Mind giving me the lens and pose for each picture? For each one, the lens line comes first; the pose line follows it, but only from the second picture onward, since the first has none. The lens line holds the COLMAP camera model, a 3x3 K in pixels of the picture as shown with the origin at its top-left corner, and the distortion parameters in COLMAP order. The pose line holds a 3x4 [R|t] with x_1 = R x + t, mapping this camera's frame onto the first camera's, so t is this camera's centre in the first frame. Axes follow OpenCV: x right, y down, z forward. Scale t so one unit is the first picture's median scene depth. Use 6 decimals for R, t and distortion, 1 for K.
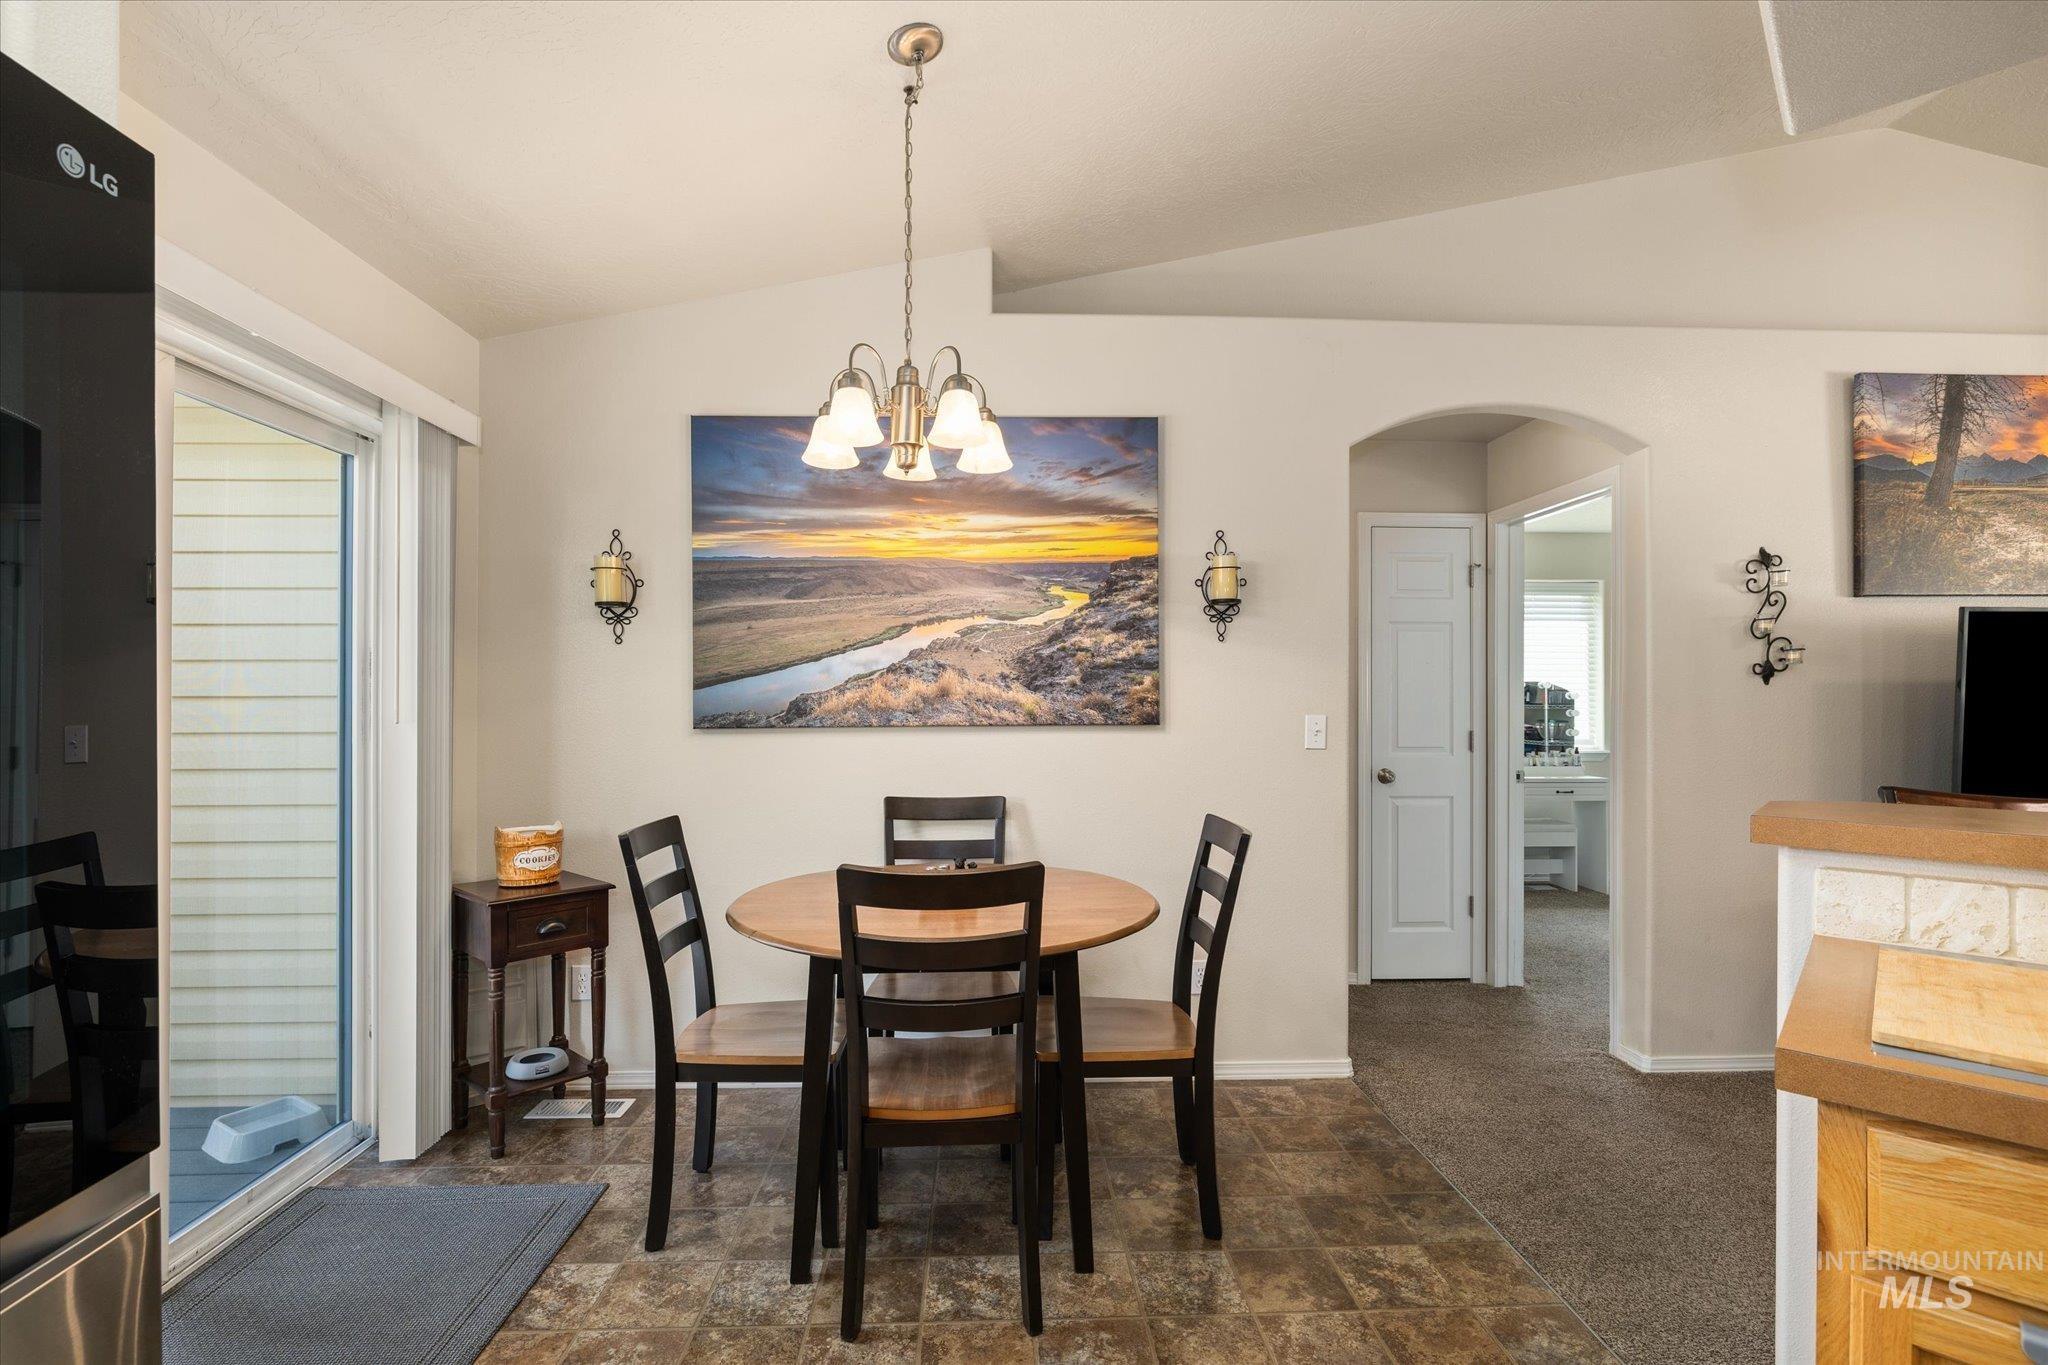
lens RADIAL K [[965.7, 0, 1028.5], [0, 965.7, 692.3], [0, 0, 1]] dist [-0.002041, 0.002279]
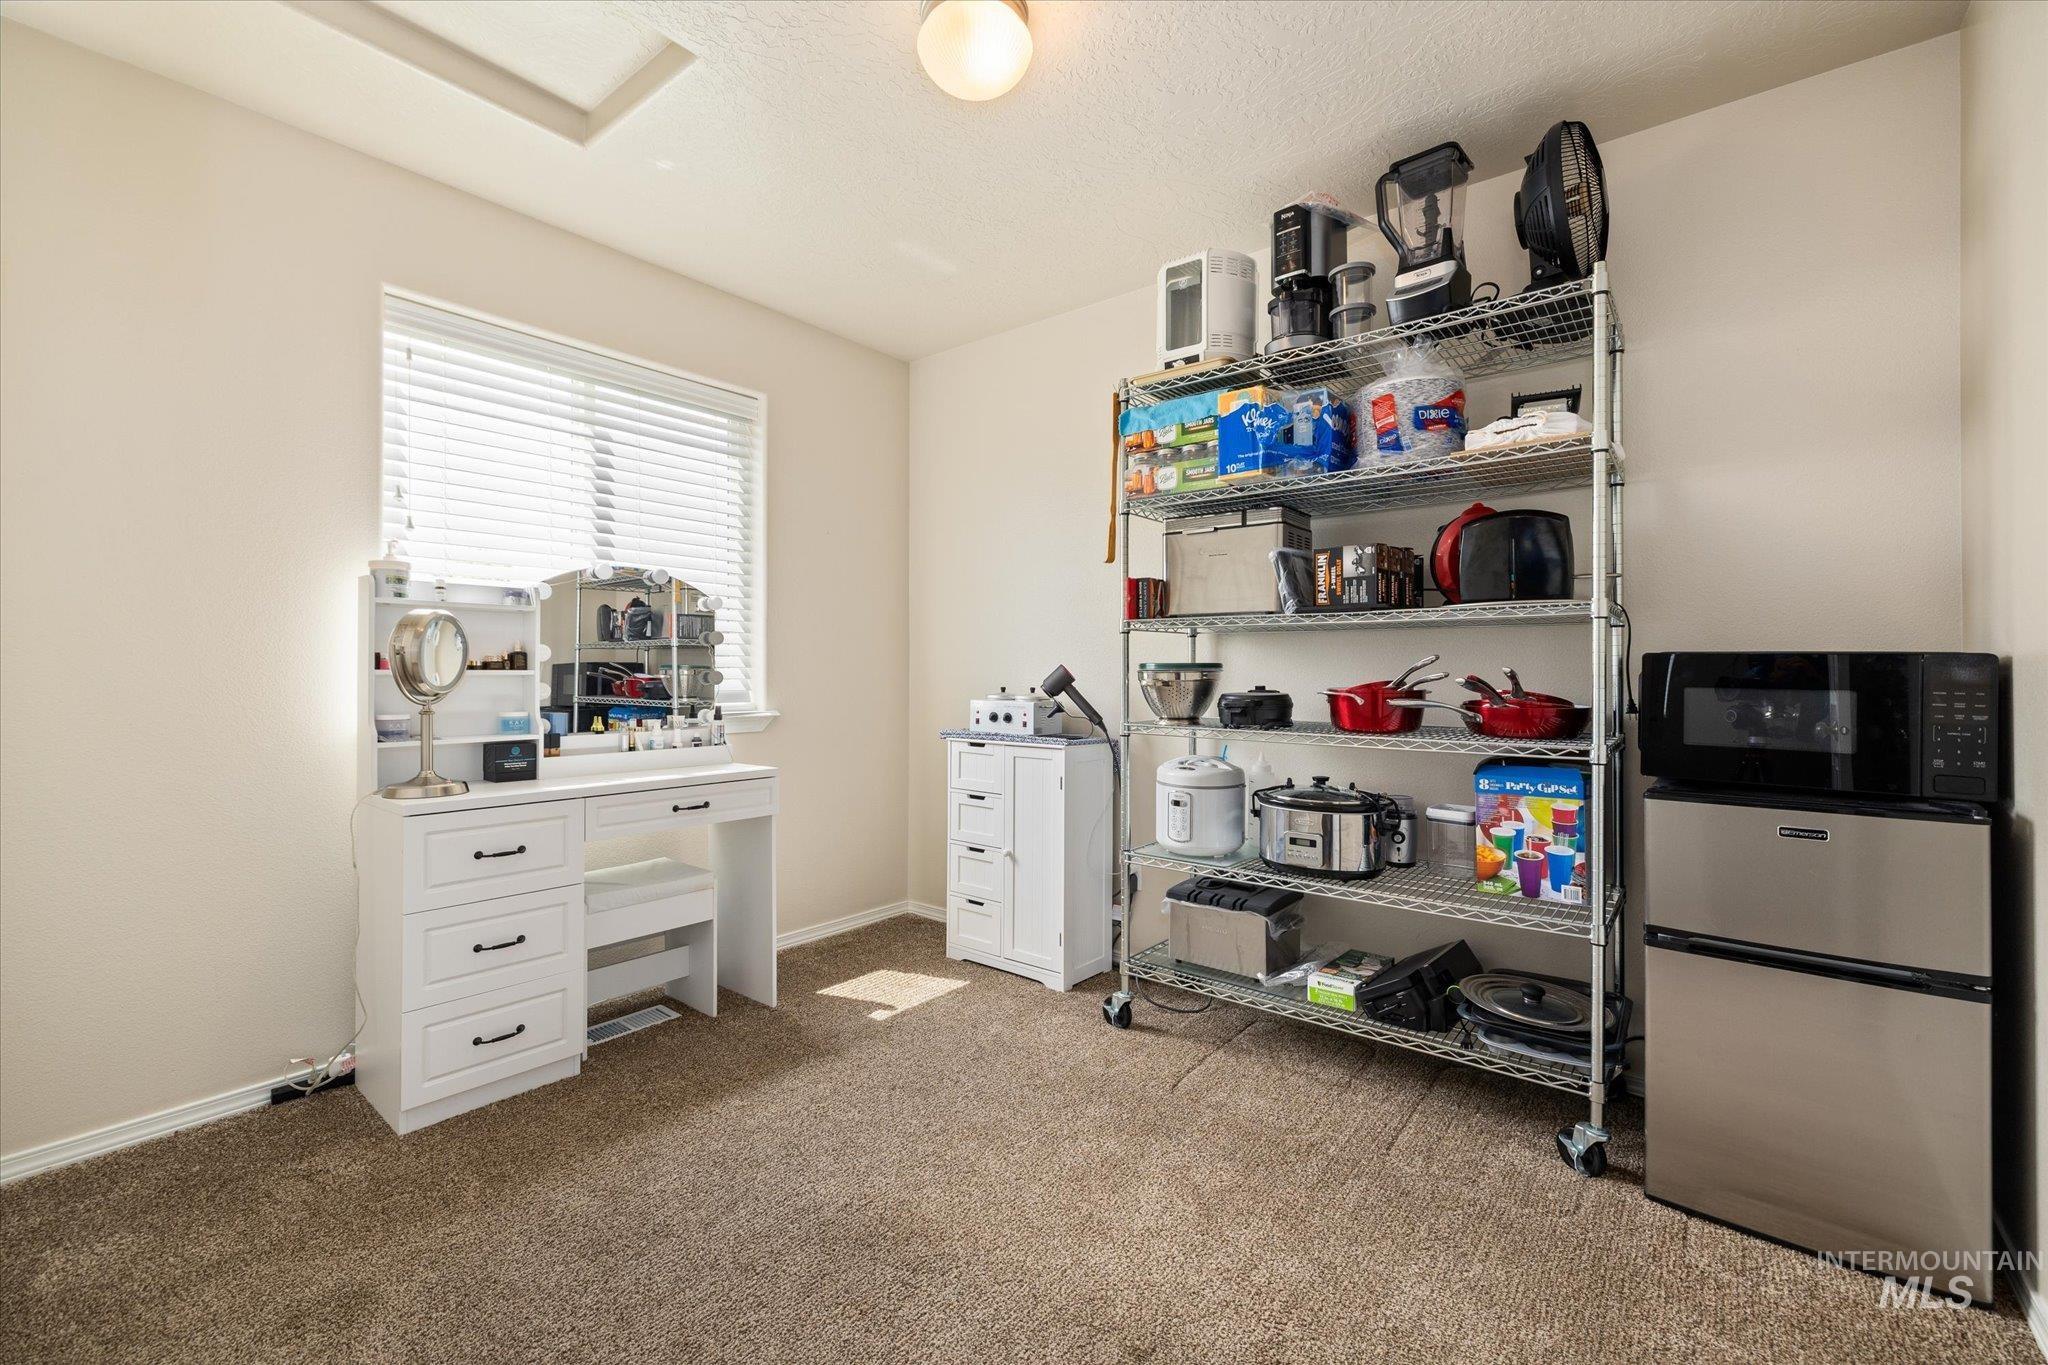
lens RADIAL K [[865.7, 0, 1016.7], [0, 865.7, 671.5], [0, 0, 1]] dist [-0.000580, 0.001558]
pose [[0.665927, 0.000602, 0.746016, 0.335176], [-0.005412, 0.999977, 0.004024, 0.035950], [-0.745997, -0.006717, 0.665915, 0.584818]]
